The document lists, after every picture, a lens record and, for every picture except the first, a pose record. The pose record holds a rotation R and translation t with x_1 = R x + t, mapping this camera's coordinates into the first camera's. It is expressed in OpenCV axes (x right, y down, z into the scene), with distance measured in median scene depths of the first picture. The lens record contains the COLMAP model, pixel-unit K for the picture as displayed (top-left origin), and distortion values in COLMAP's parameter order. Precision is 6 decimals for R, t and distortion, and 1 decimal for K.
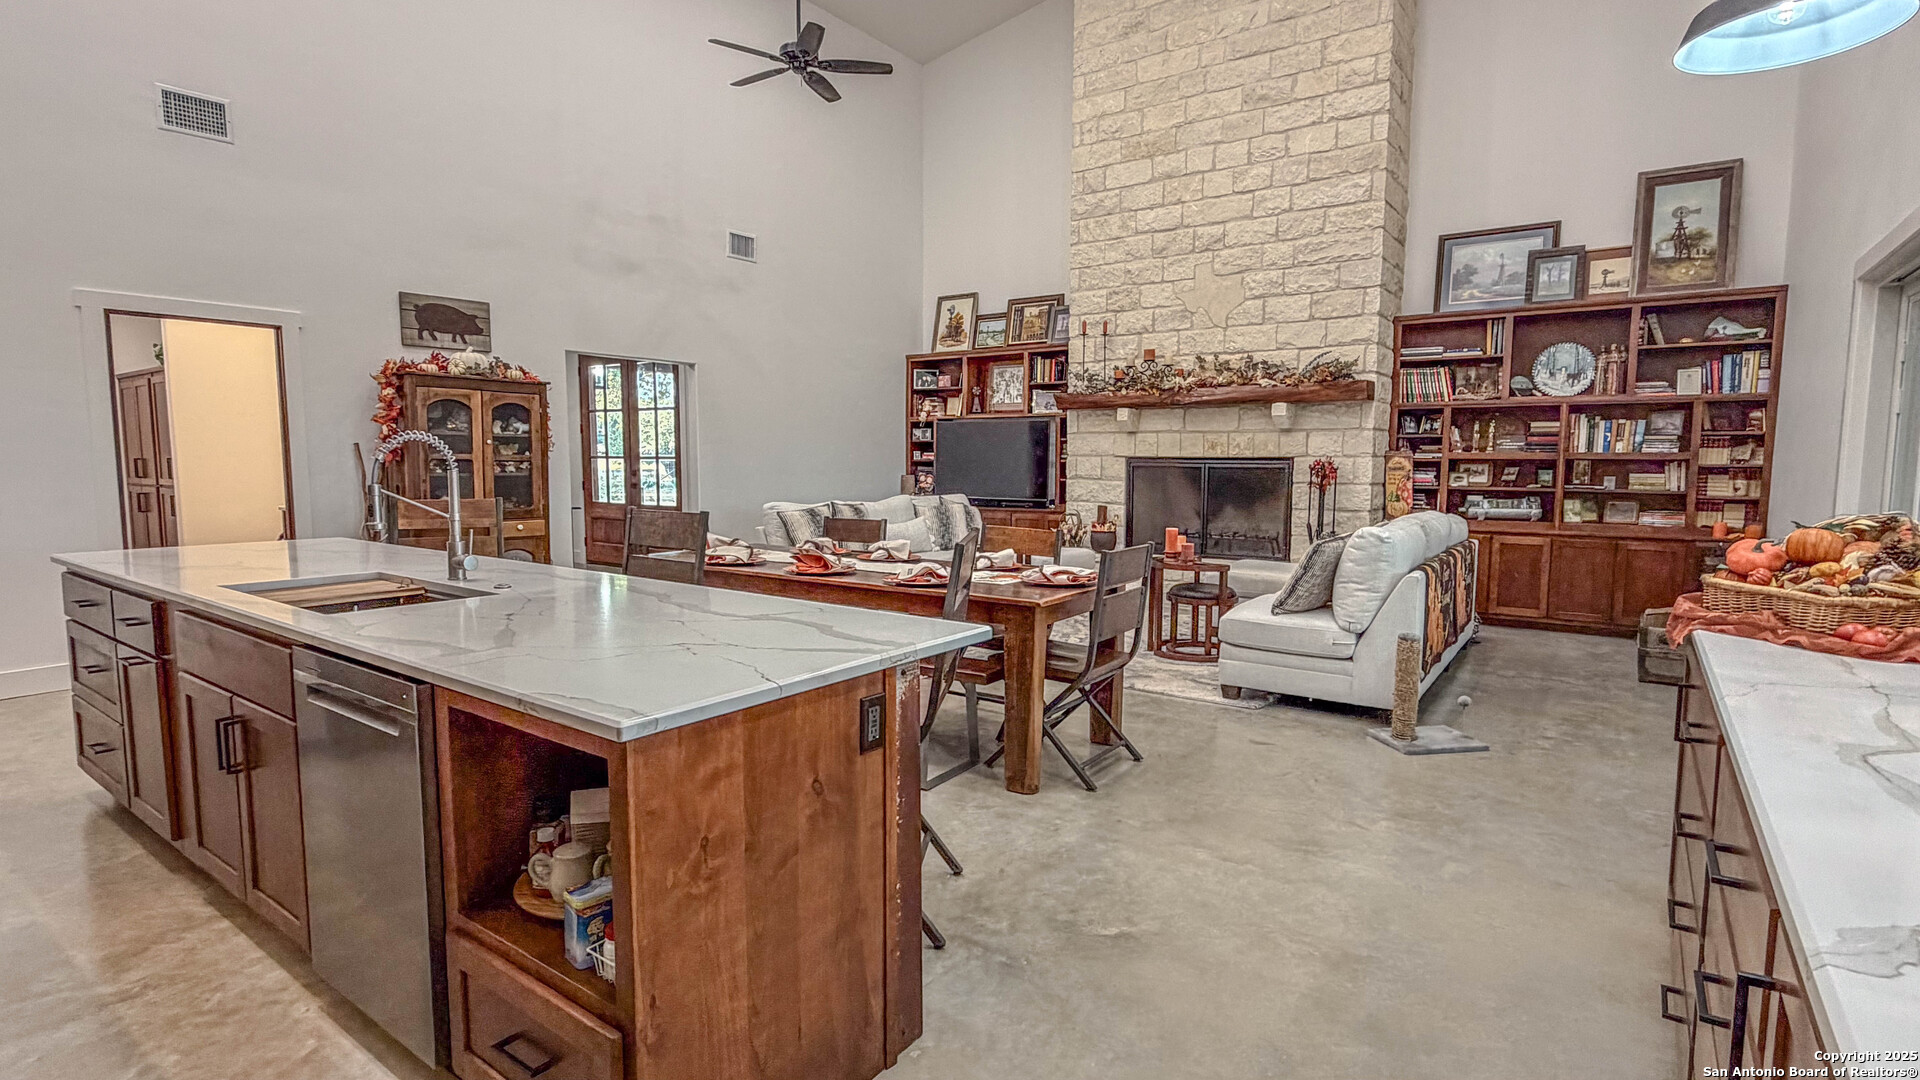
lens RADIAL K [[924.9, 0, 959.9], [0, 924.9, 544.3], [0, 0, 1]] dist [0.001679, -0.000966]
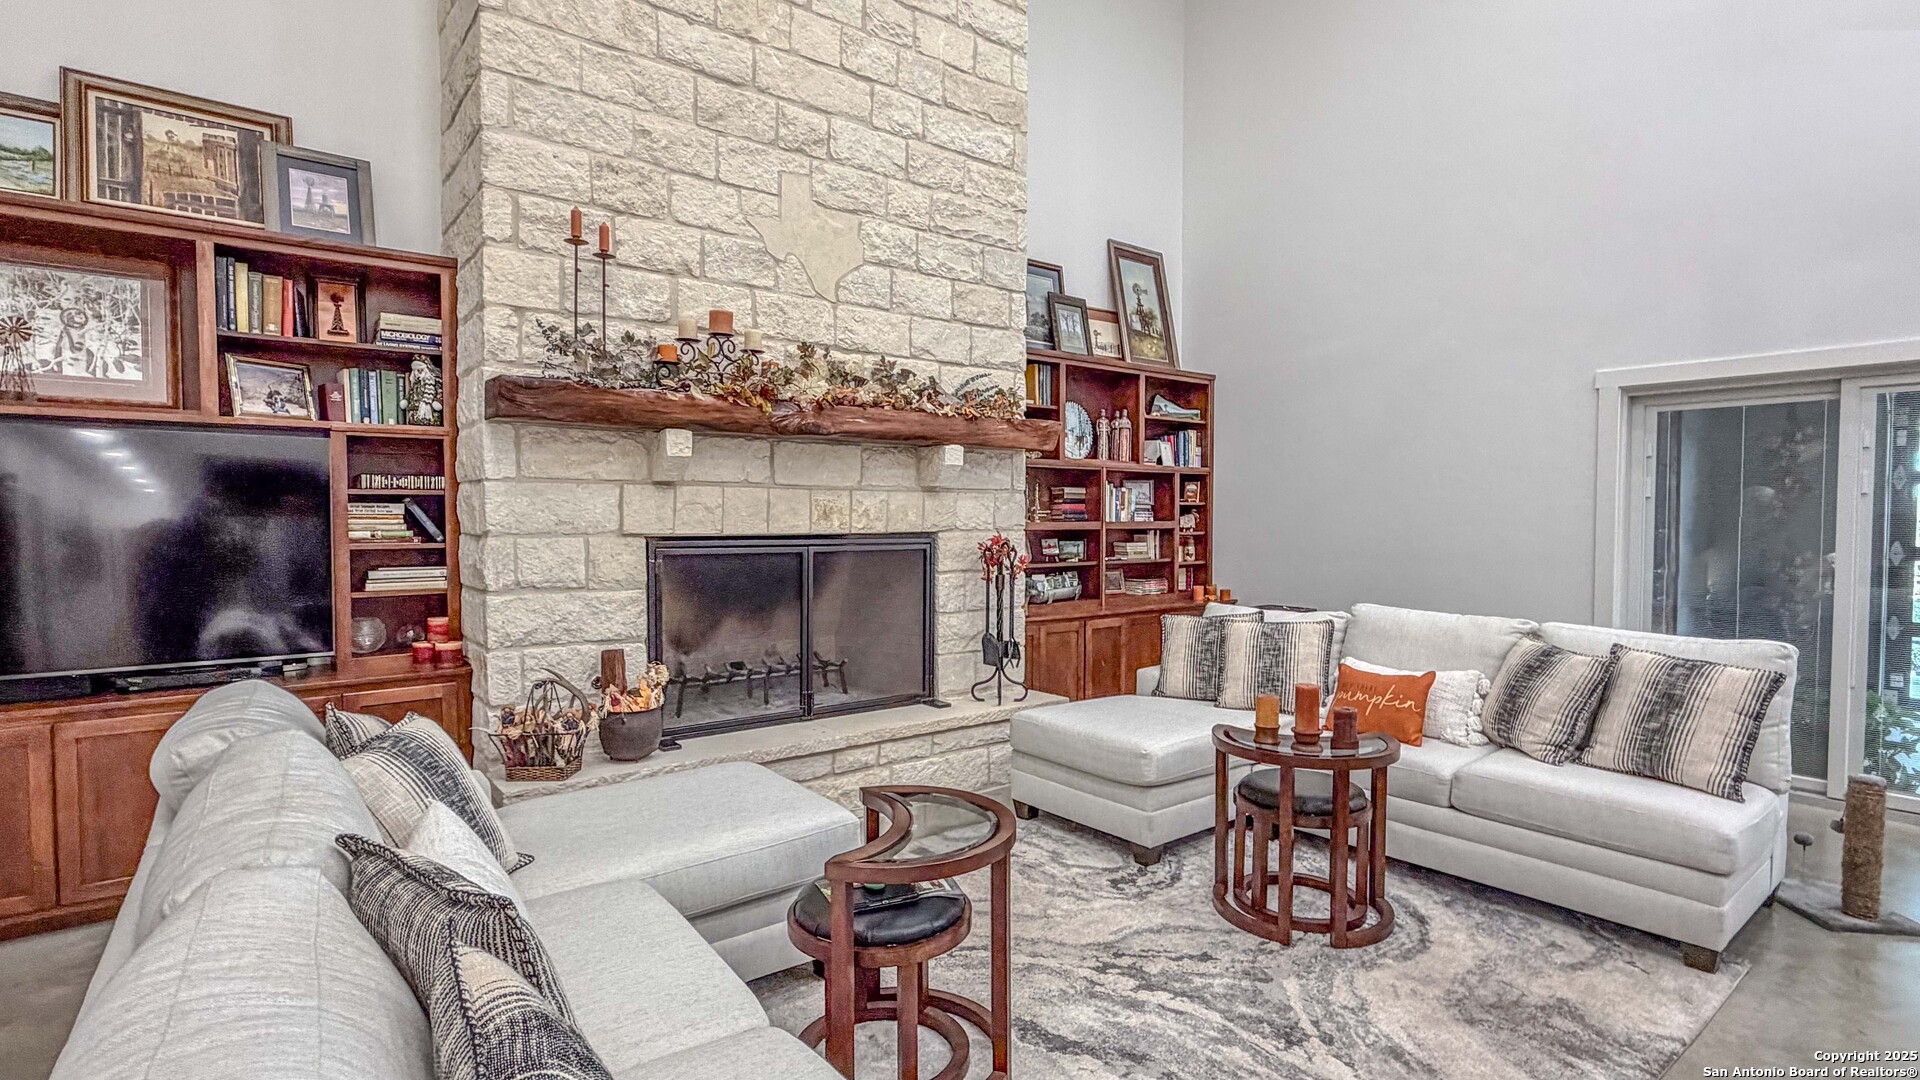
lens RADIAL K [[924.9, 0, 957.5], [0, 924.9, 542.7], [0, 0, 1]] dist [0.001679, -0.000966]
pose [[0.281030, -0.032577, 0.959146, -0.248608], [0.087925, 0.996094, 0.008070, -0.094243], [-0.955663, 0.082065, 0.282797, 0.839548]]
